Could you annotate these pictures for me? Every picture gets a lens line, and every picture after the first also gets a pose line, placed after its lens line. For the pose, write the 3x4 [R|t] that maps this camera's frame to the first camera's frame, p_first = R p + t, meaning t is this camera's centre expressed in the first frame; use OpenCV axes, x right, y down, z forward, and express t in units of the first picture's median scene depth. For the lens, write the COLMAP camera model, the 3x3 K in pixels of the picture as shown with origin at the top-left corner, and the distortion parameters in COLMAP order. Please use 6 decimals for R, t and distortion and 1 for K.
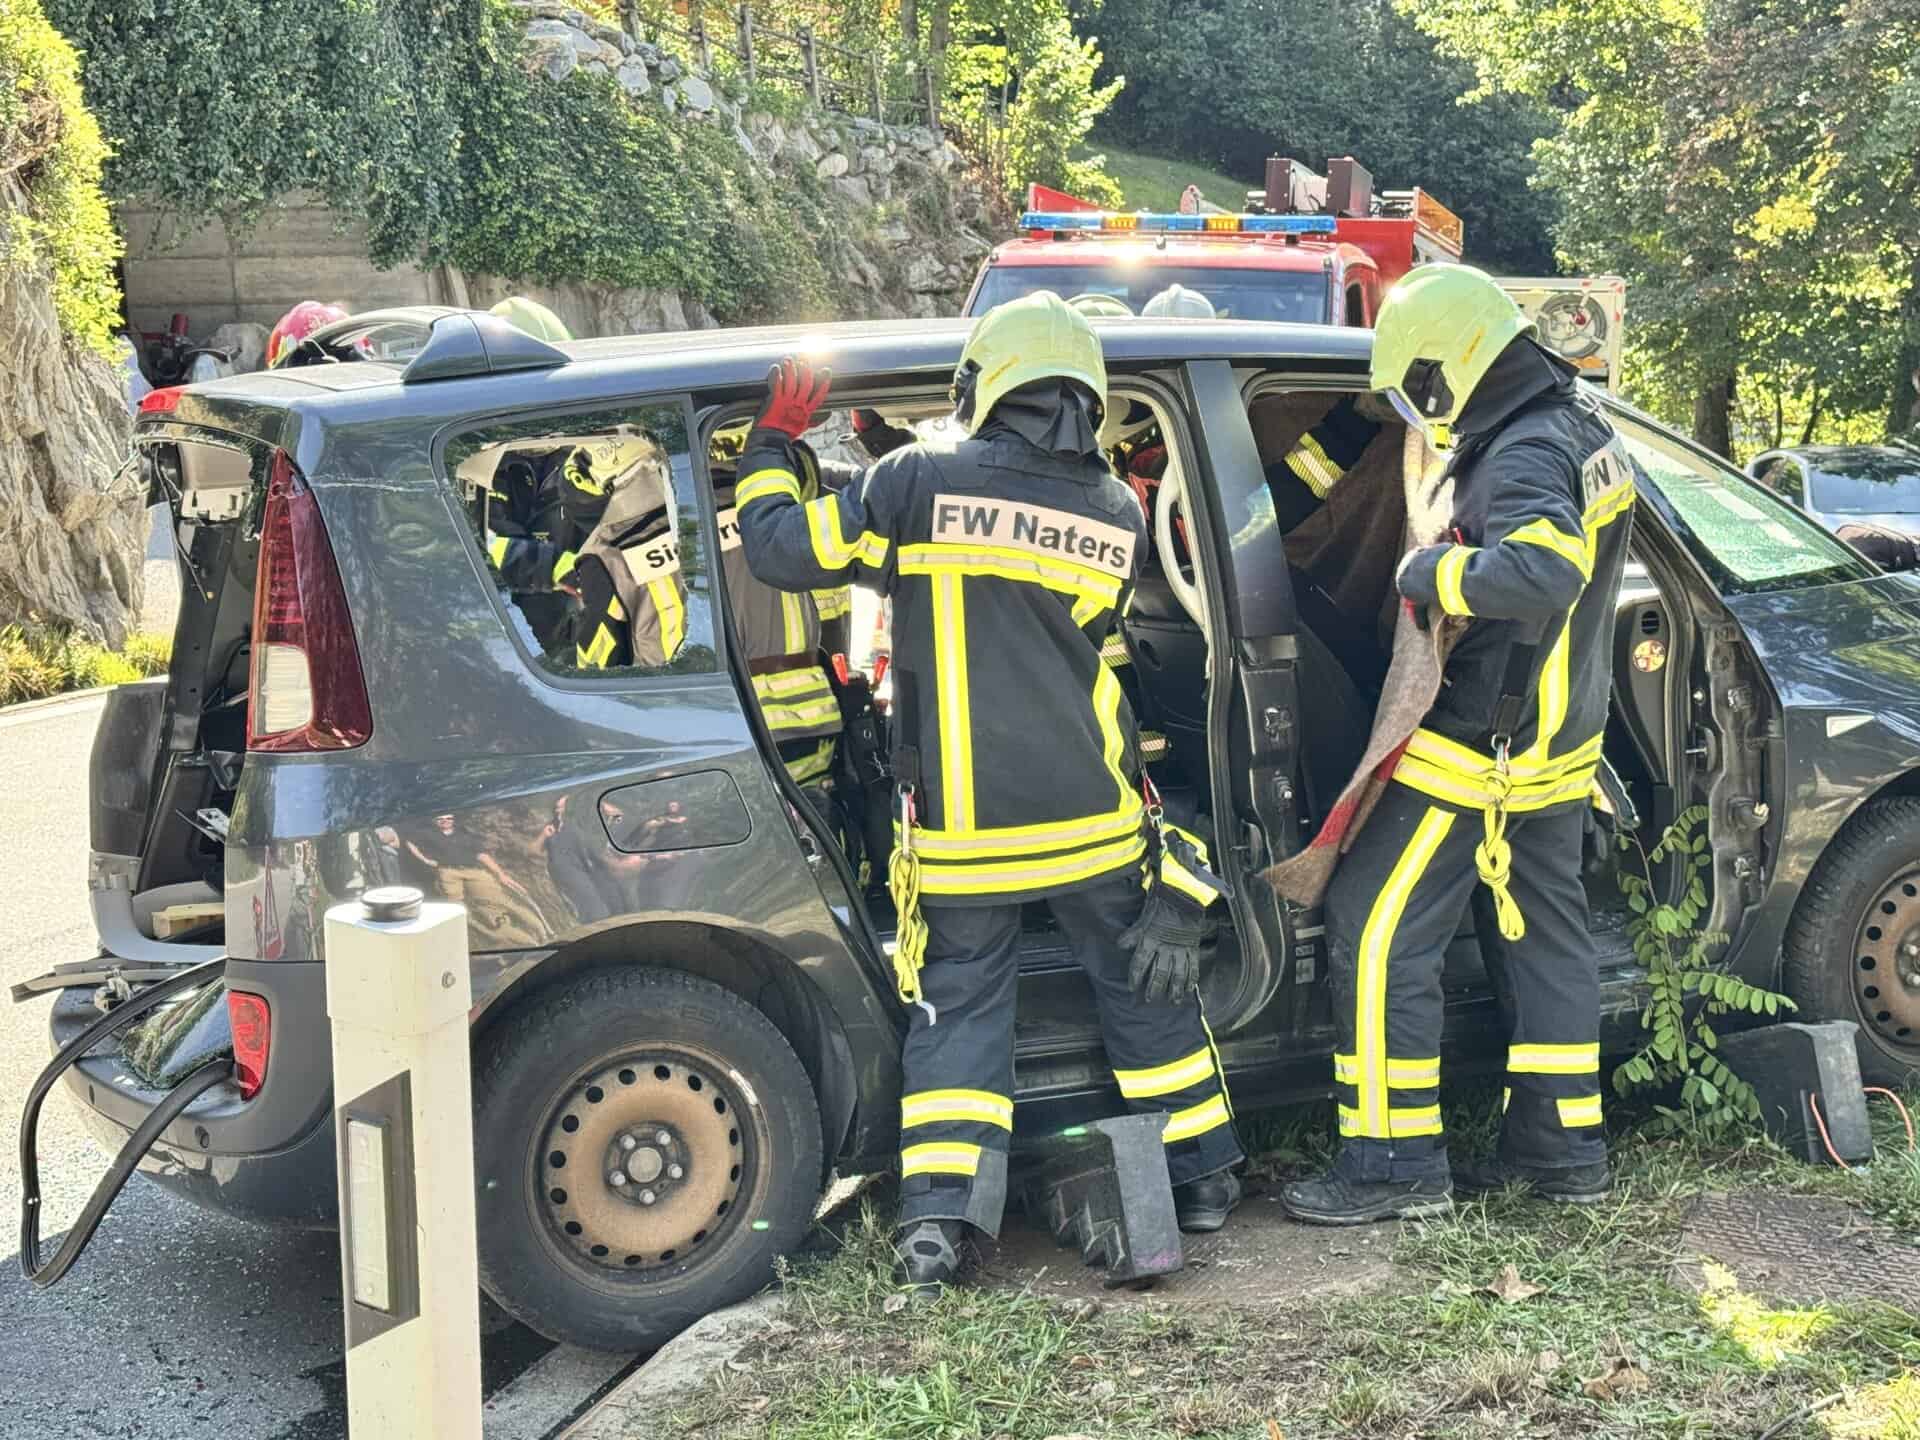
lens RADIAL K [[2854.9, 0, 960.0], [0, 2854.9, 720.0], [0, 0, 1]] dist [0.178087, 0.066367]
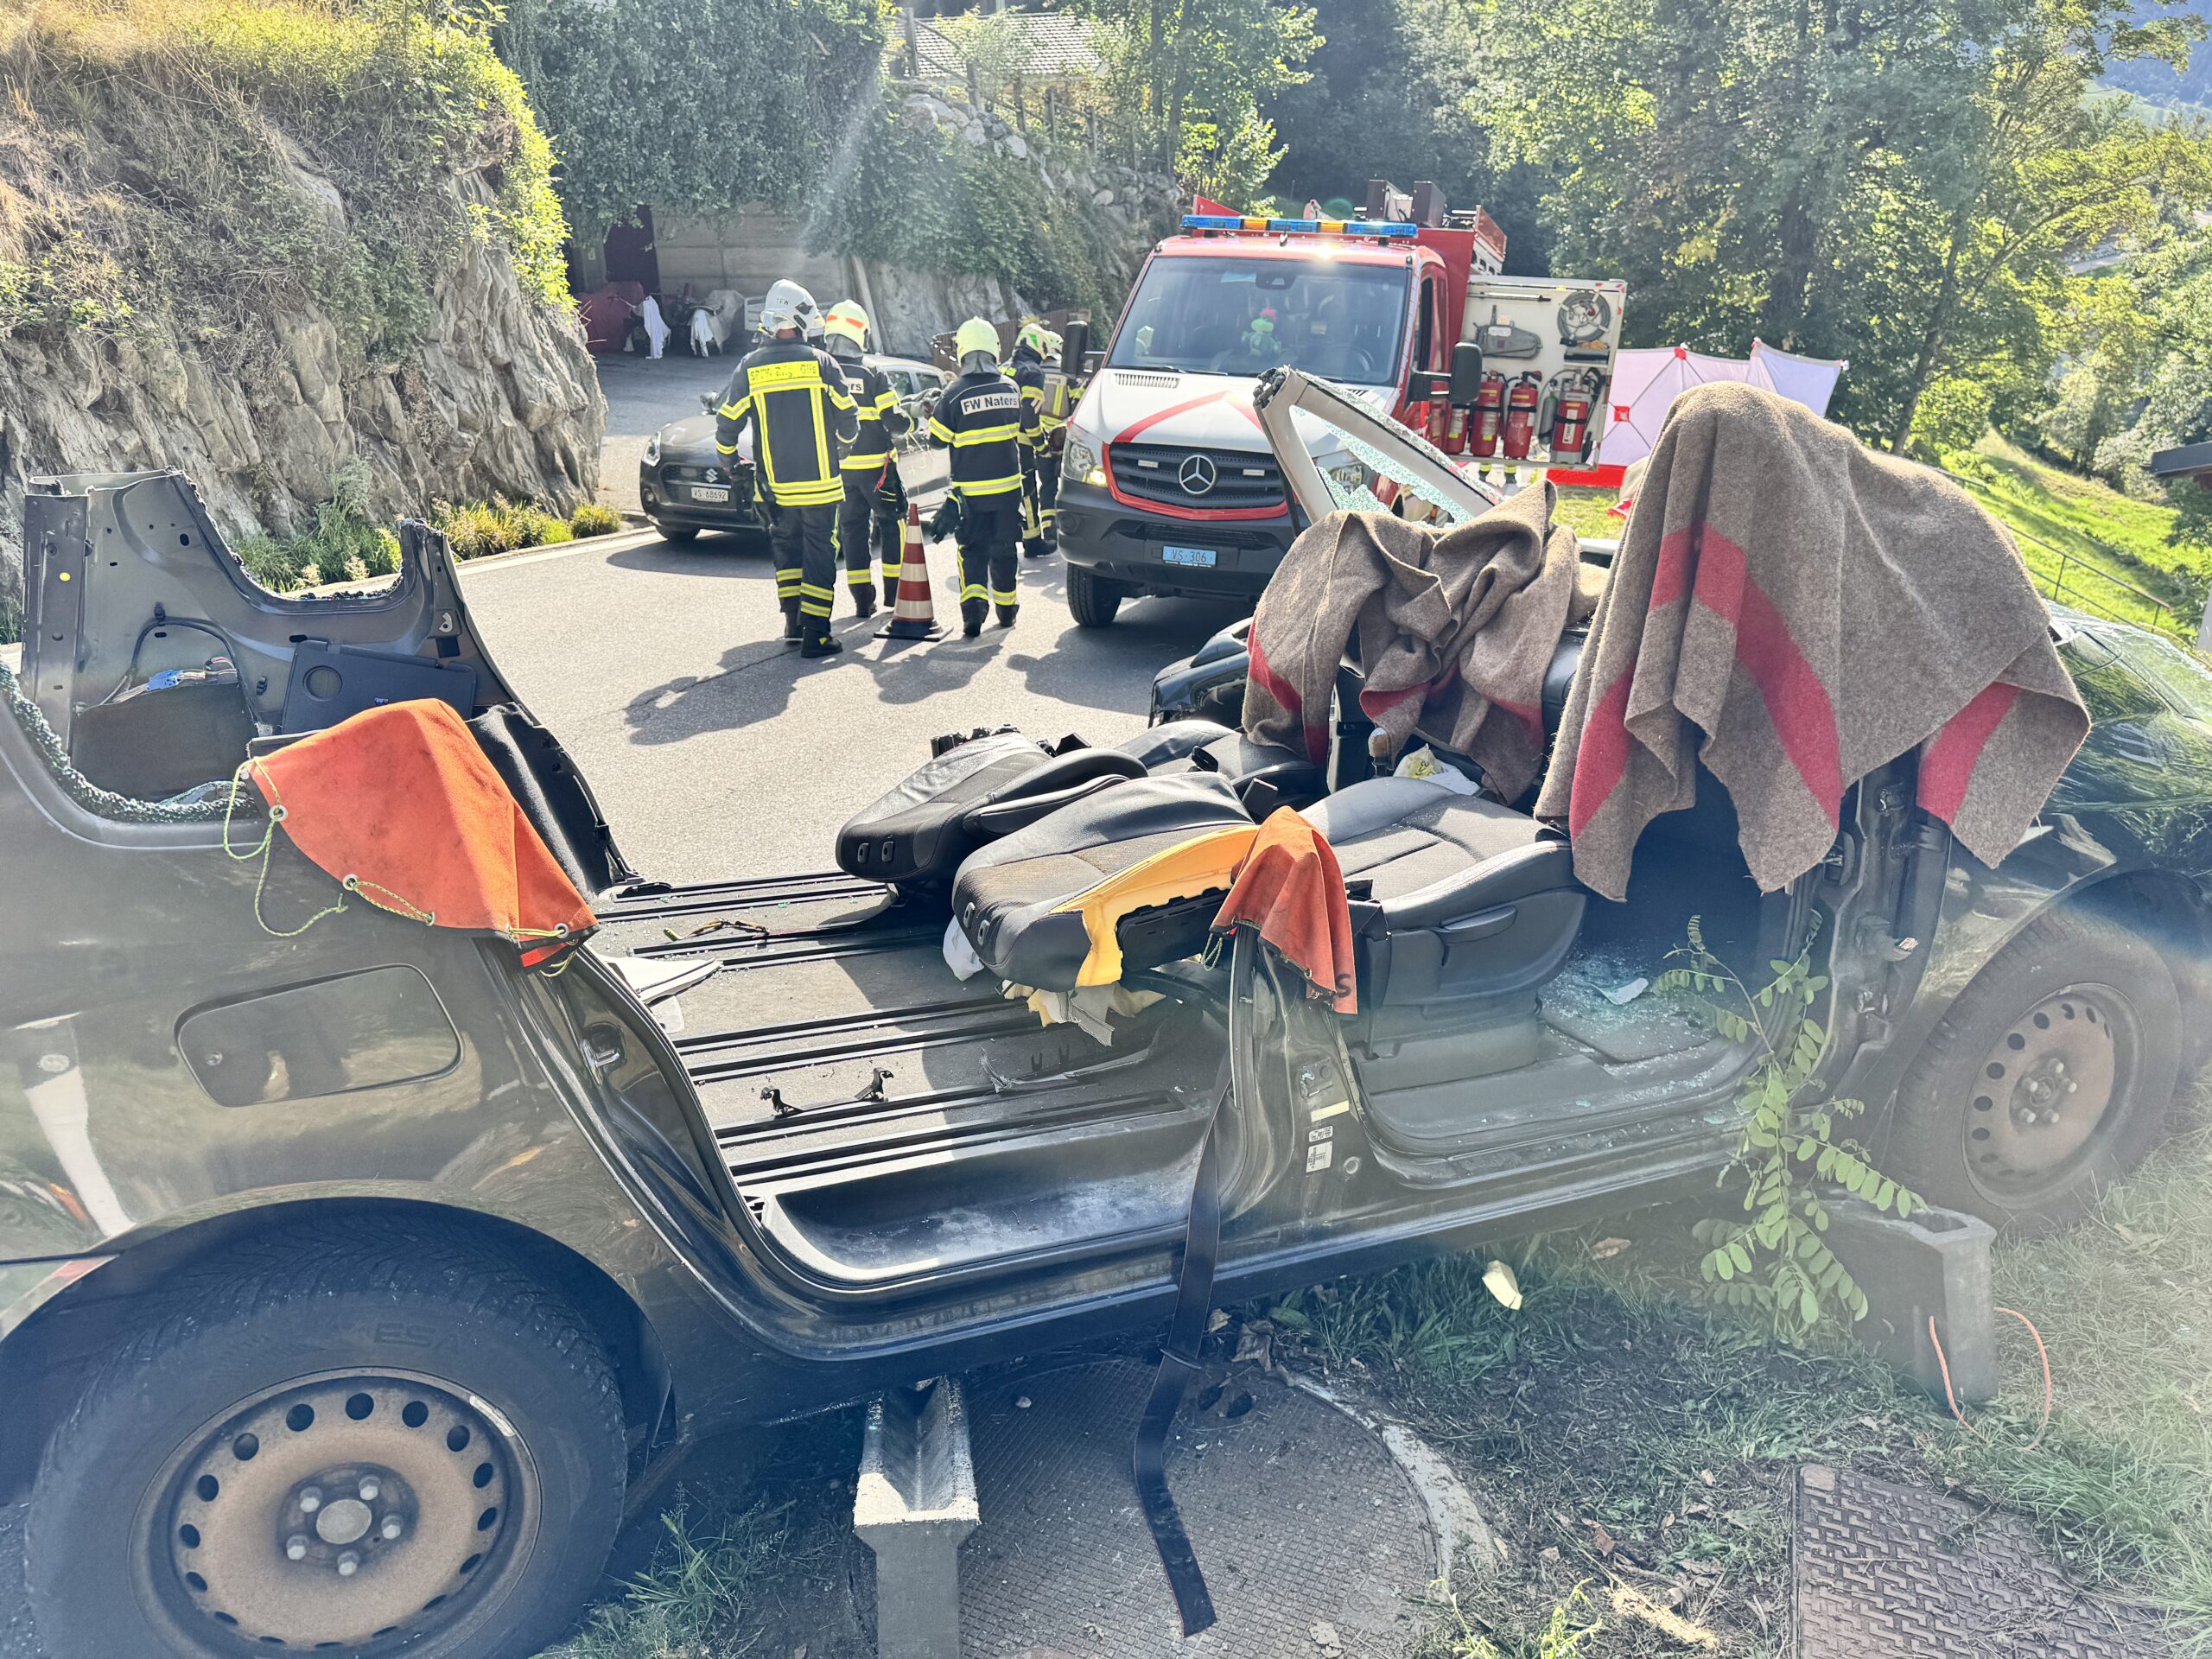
lens RADIAL K [[1564.2, 0, 1106.0], [0, 1564.2, 829.5], [0, 0, 1]] dist [0.046008, -0.032938]
pose [[0.998193, 0.044139, -0.040775, 0.013594], [-0.035820, 0.981892, 0.186027, -0.014503], [0.048248, -0.184230, 0.981698, 0.106711]]
